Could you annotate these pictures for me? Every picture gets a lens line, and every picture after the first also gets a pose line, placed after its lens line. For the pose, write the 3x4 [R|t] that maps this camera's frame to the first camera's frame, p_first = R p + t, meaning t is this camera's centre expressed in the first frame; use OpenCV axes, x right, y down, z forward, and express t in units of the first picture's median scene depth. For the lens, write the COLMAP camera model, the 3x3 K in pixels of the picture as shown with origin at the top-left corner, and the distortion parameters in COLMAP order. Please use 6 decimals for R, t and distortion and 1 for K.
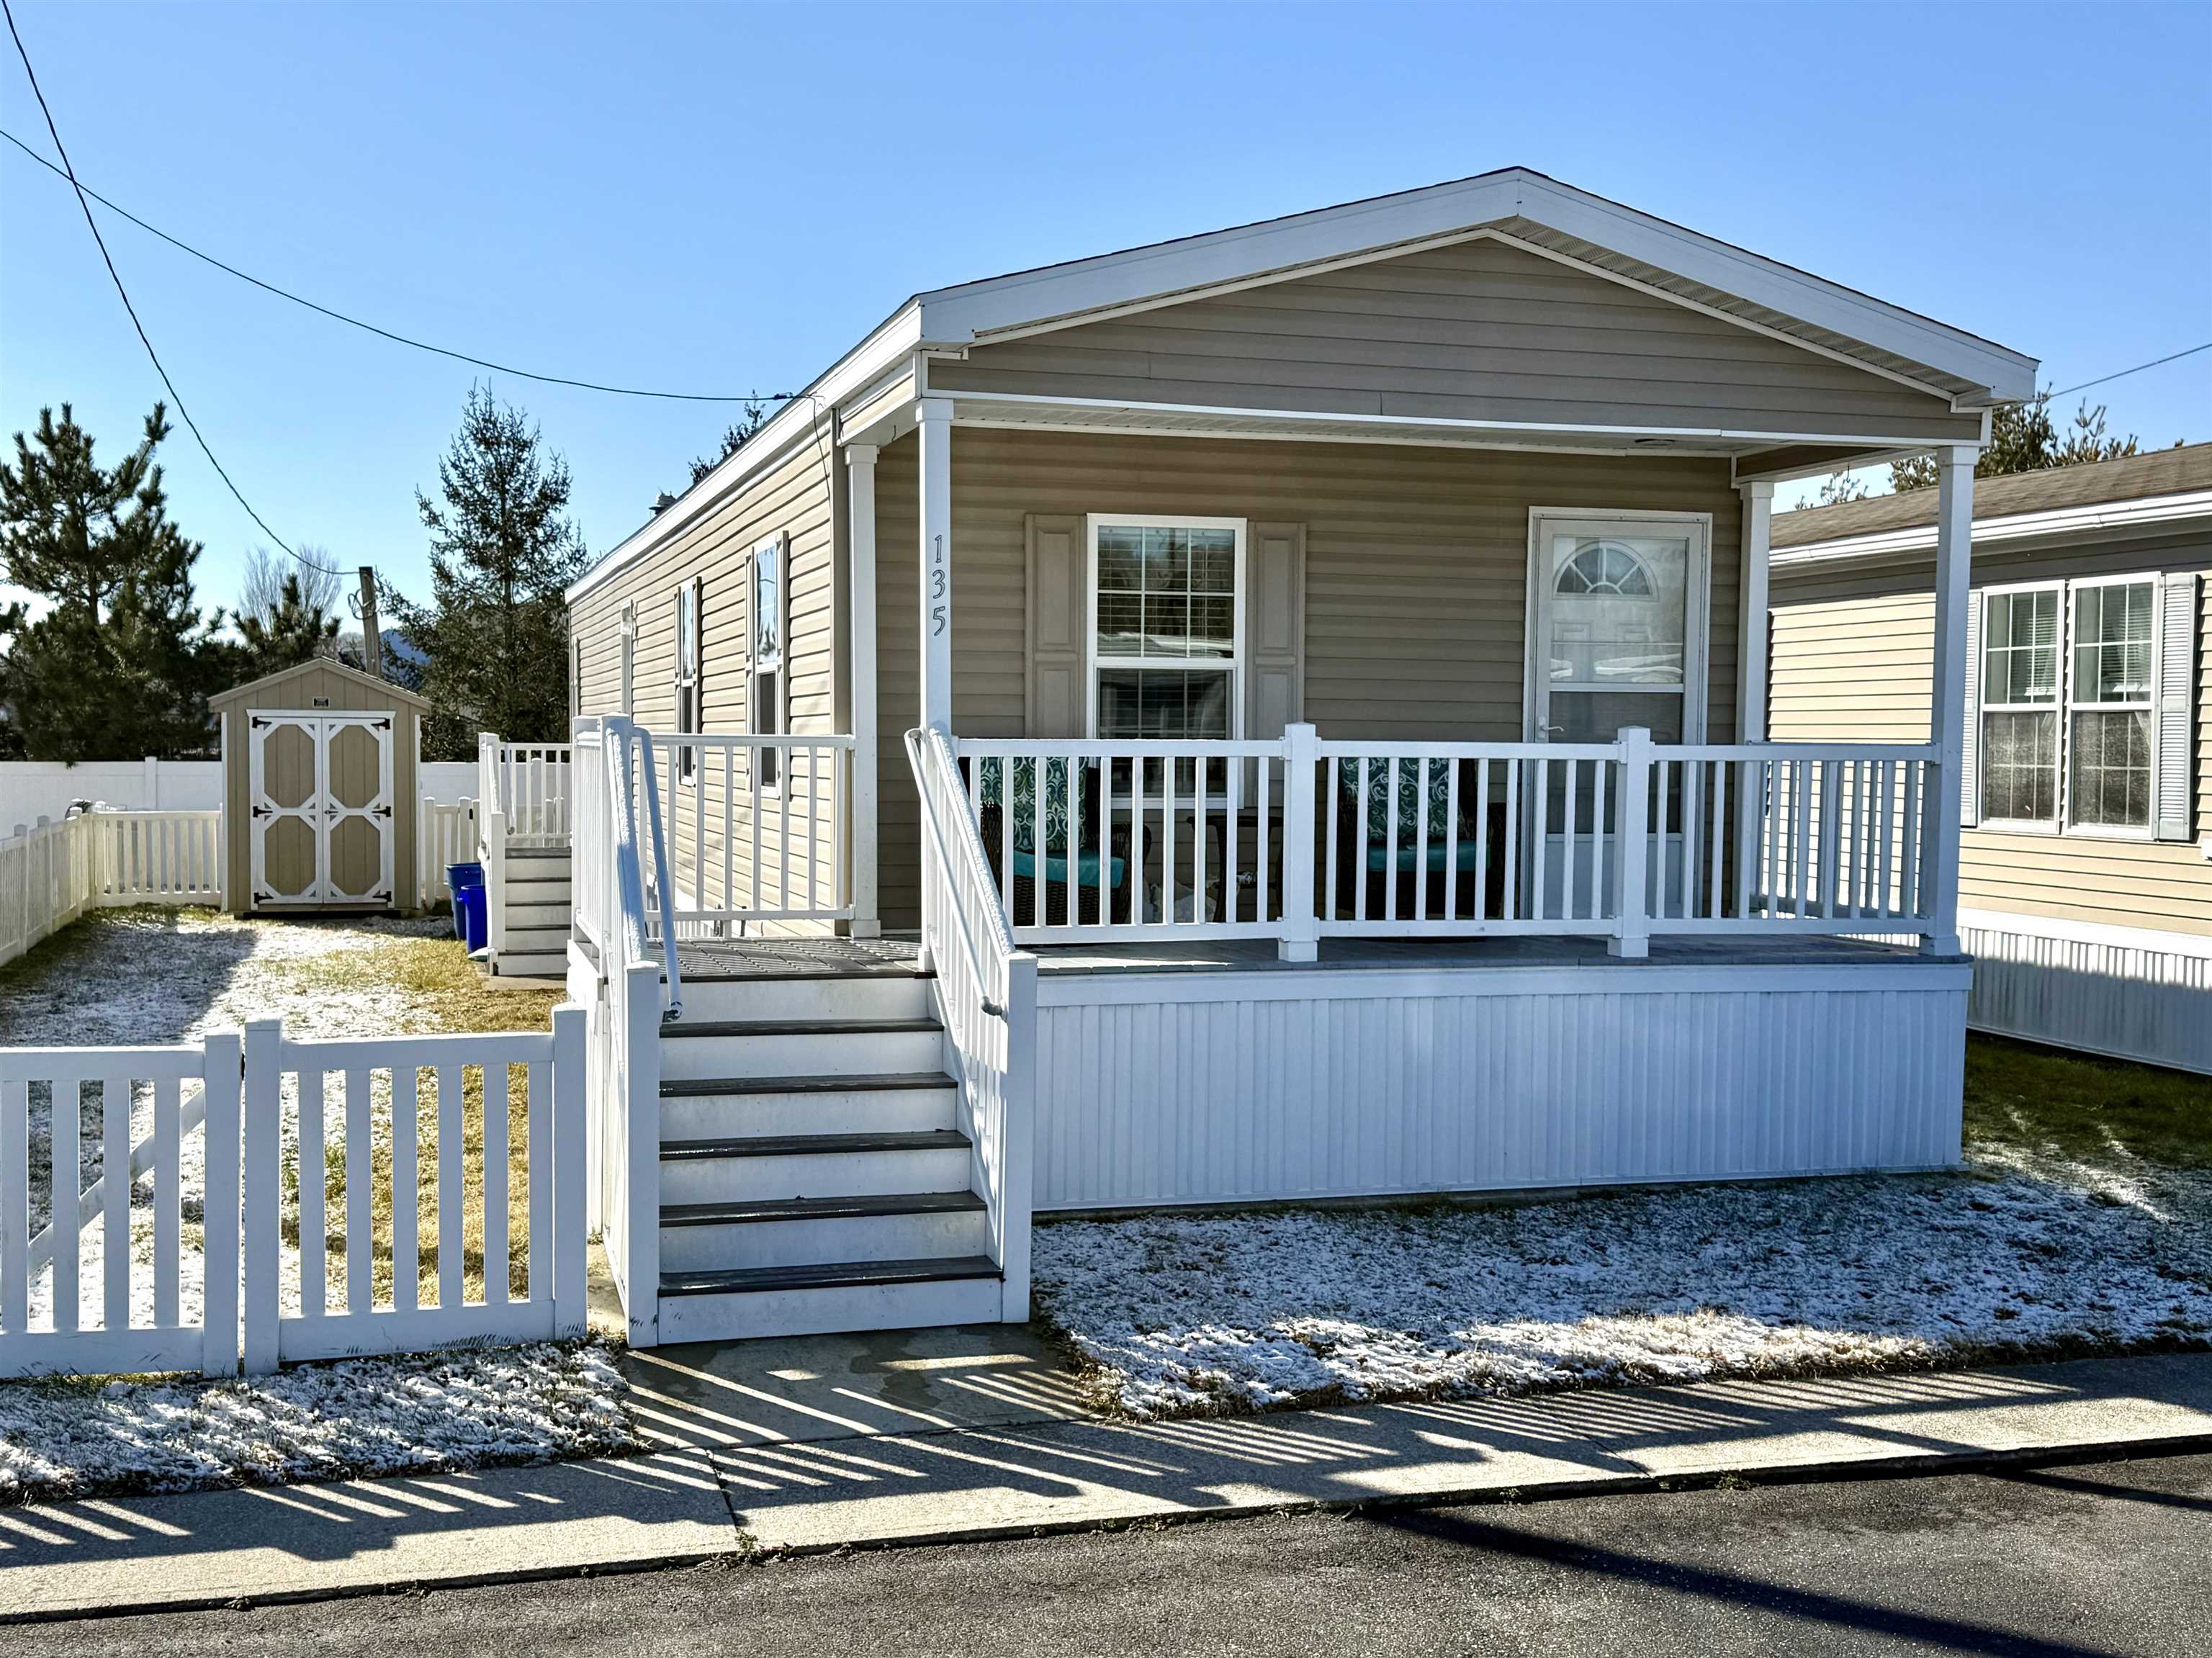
lens RADIAL K [[2480.6, 0, 1106.0], [0, 2480.6, 829.0], [0, 0, 1]] dist [0.172782, -0.236215]
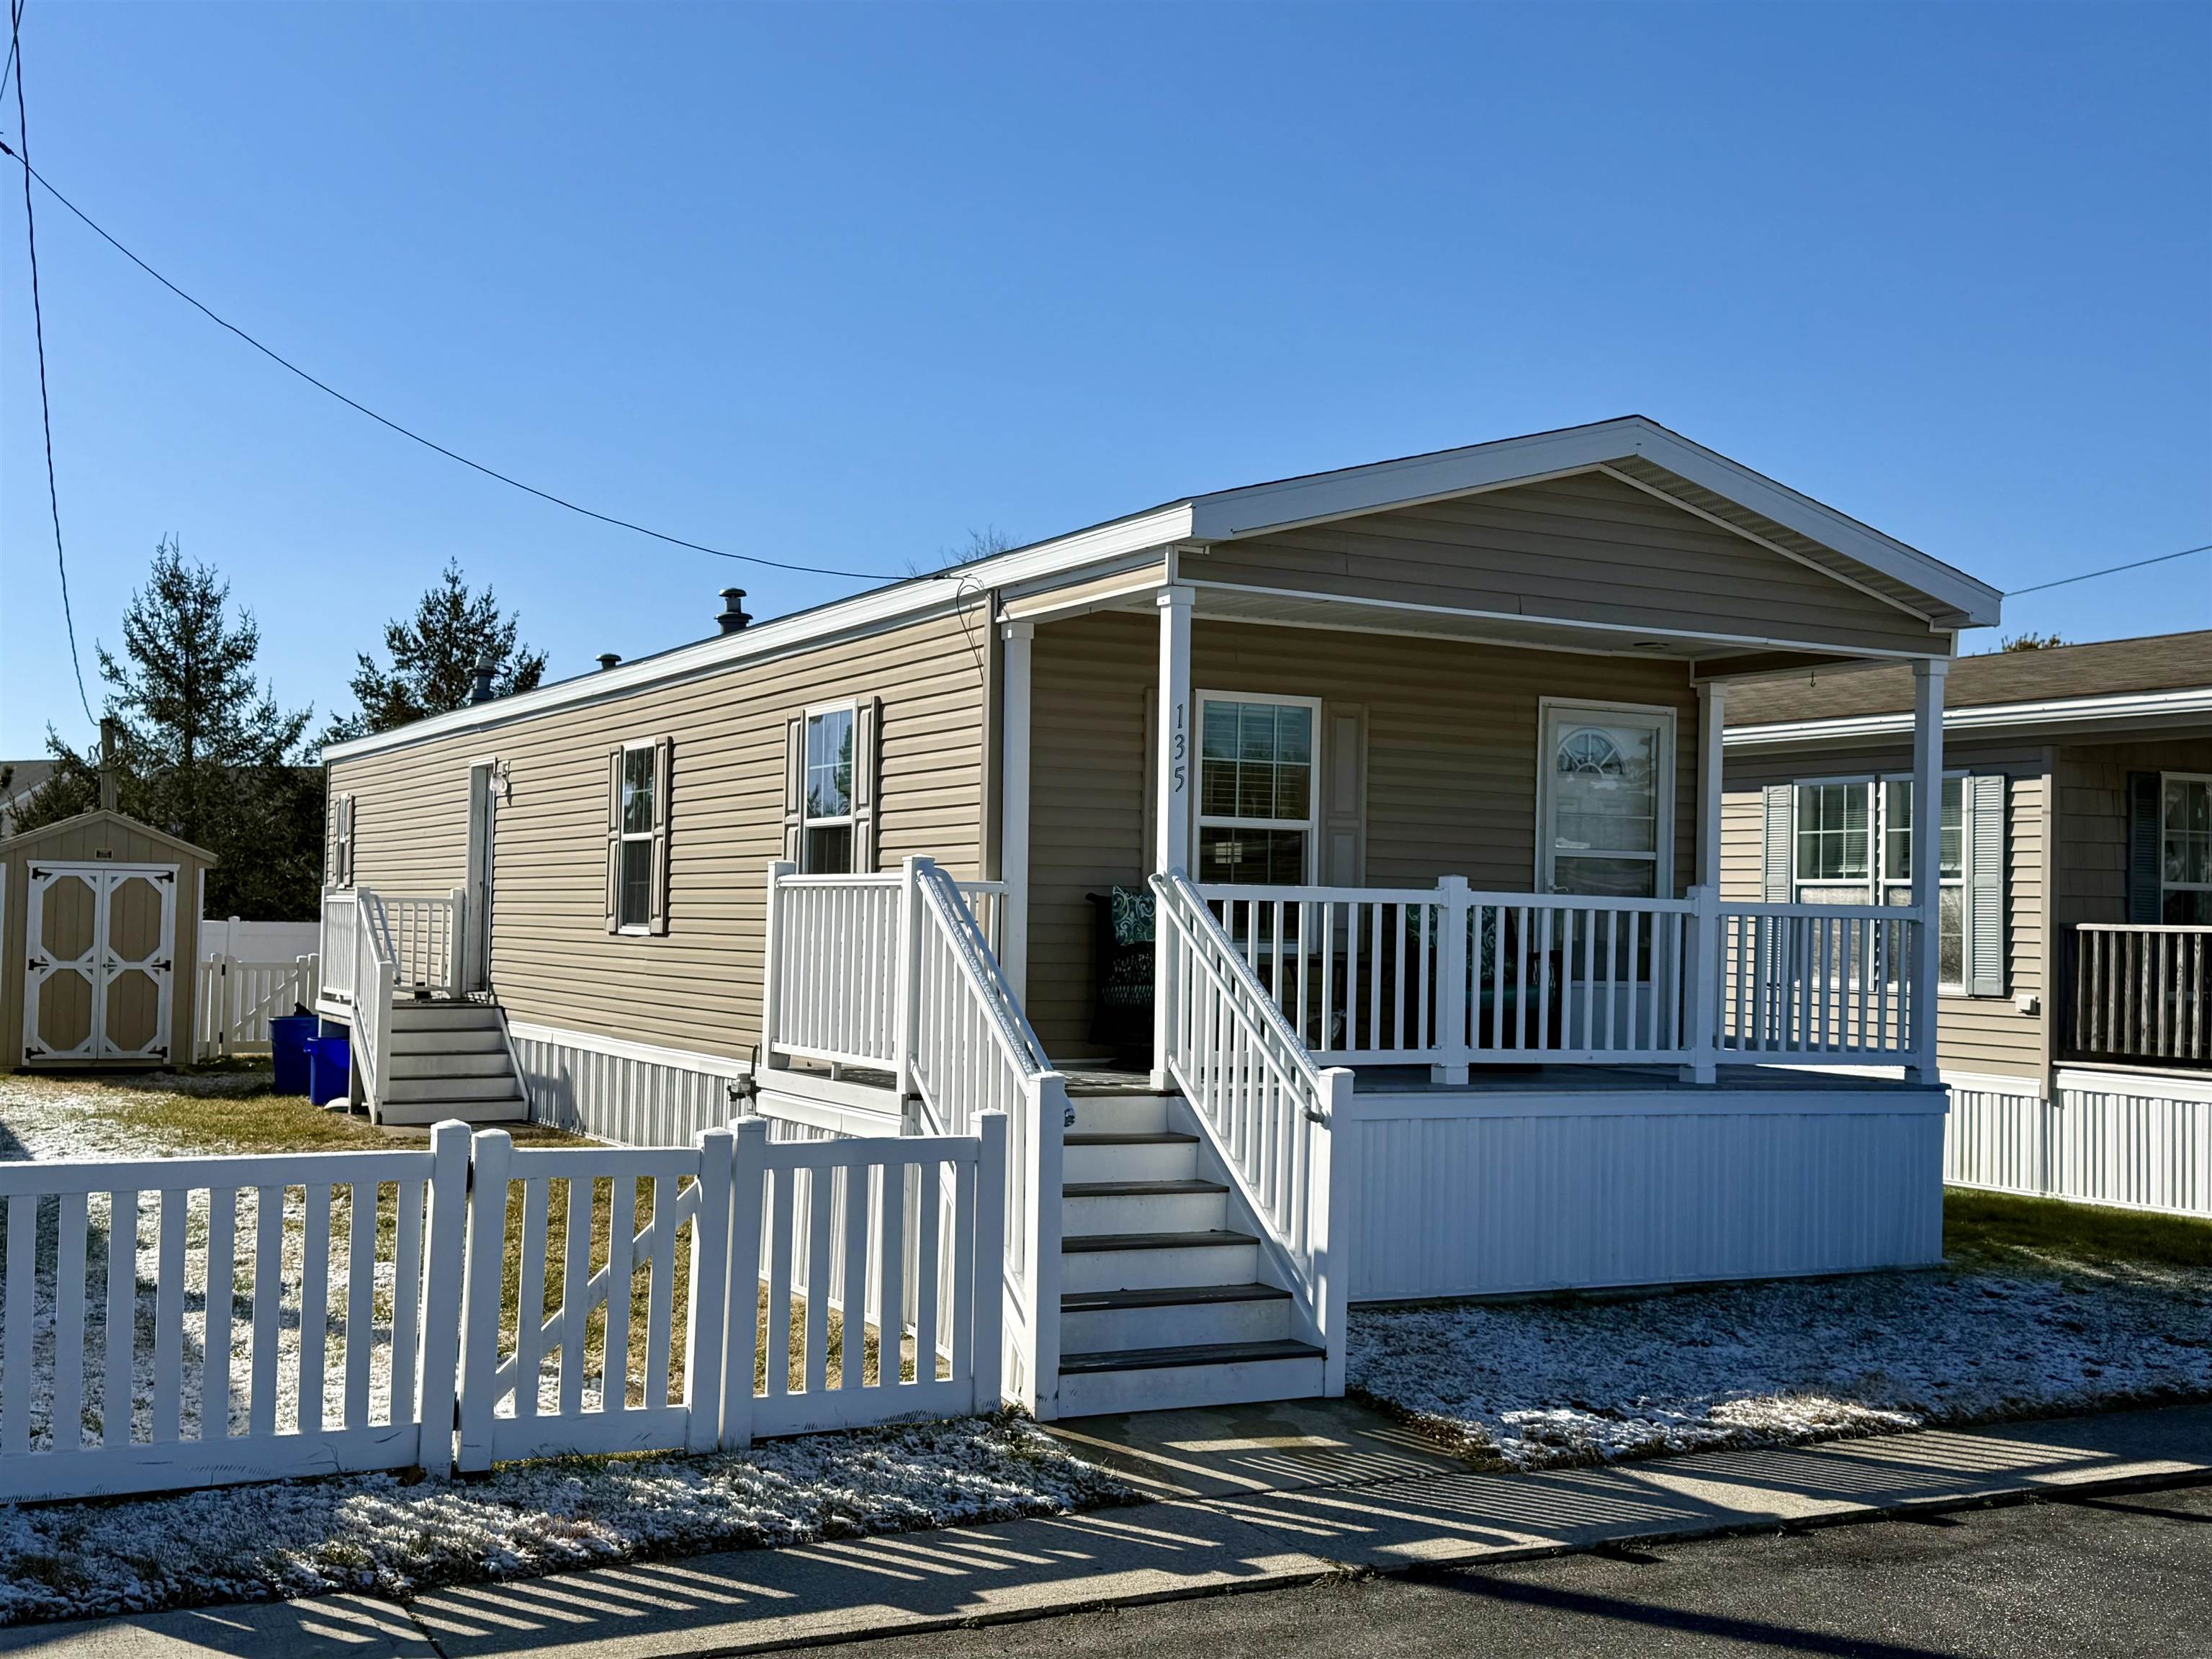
lens RADIAL K [[2421.4, 0, 1109.8], [0, 2421.4, 818.0], [0, 0, 1]] dist [0.217462, -0.498731]
pose [[0.978965, 0.022147, 0.202821, -0.253975], [-0.006680, 0.997037, -0.076633, 0.015065], [-0.203918, 0.073666, 0.976213, -0.057618]]
